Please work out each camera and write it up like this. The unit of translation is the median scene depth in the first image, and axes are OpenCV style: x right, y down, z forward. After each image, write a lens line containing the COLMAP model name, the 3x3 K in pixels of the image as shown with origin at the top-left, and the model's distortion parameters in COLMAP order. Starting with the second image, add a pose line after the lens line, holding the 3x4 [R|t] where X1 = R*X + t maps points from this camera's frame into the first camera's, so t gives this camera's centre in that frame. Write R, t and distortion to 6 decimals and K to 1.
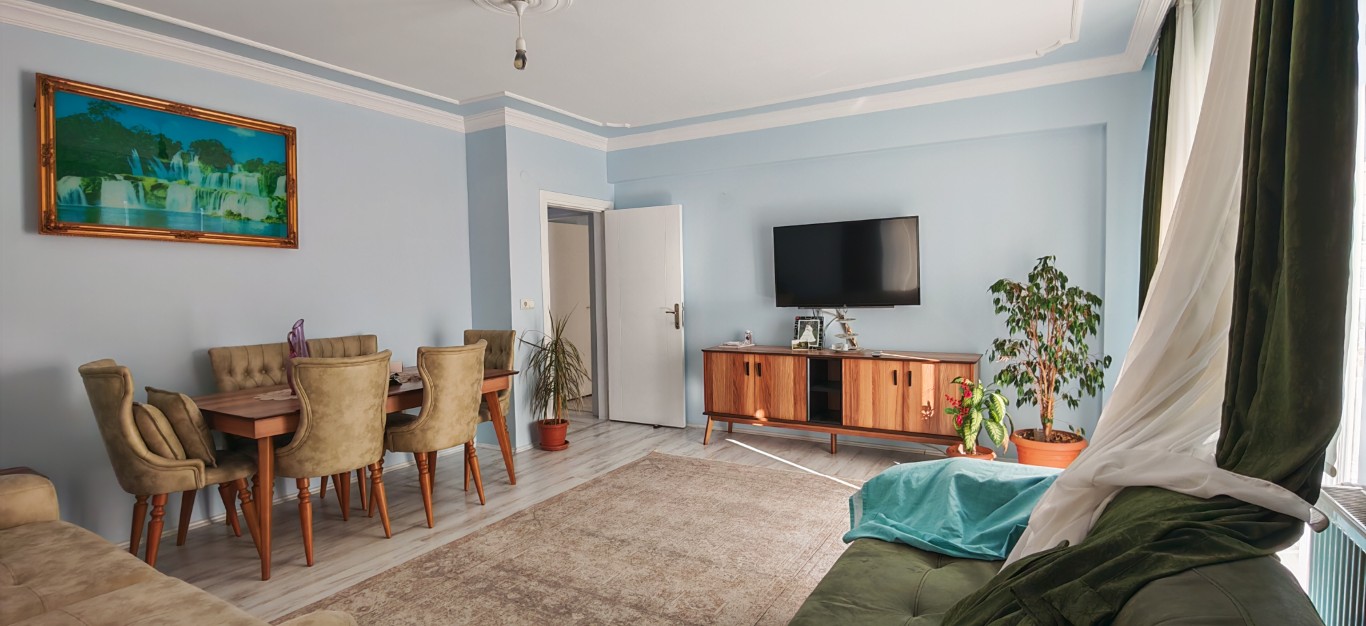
lens RADIAL K [[620.7, 0, 687.0], [0, 620.7, 312.8], [0, 0, 1]] dist [-0.022506, 0.000026]
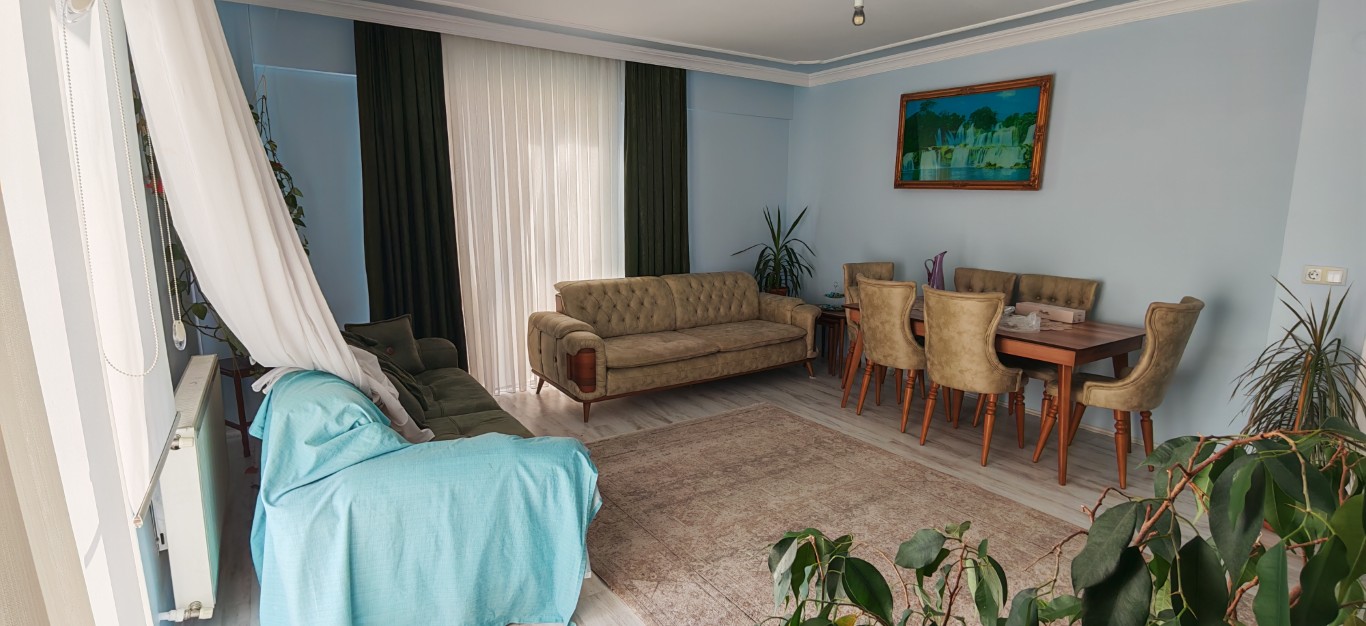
lens RADIAL K [[620.7, 0, 687.0], [0, 620.7, 312.8], [0, 0, 1]] dist [-0.022506, 0.000026]
pose [[-0.434400, 0.167845, -0.884943, 0.646578], [-0.044877, 0.977231, 0.207378, -0.091205], [0.899601, 0.129799, -0.416977, 0.930248]]
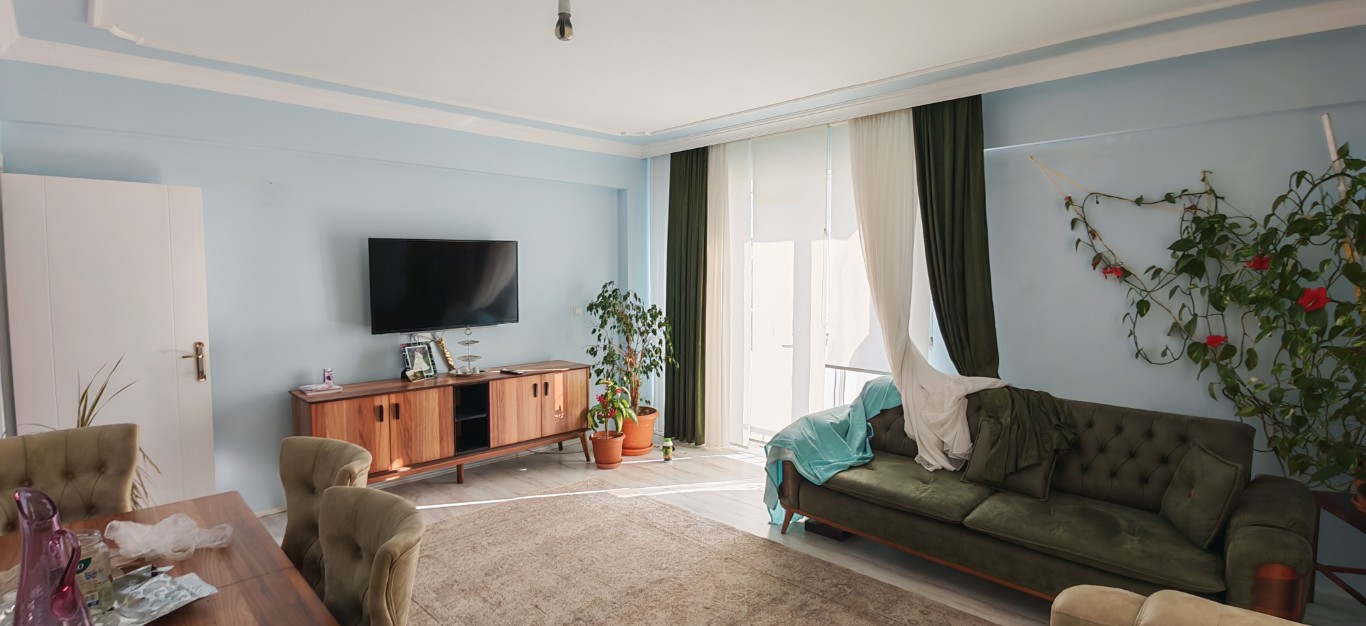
lens RADIAL K [[620.7, 0, 687.0], [0, 620.7, 312.8], [0, 0, 1]] dist [-0.022506, 0.000026]
pose [[0.257673, -0.046358, 0.965119, -0.718376], [0.041357, 0.998462, 0.036918, -0.068471], [-0.965347, 0.030401, 0.259194, 0.506091]]
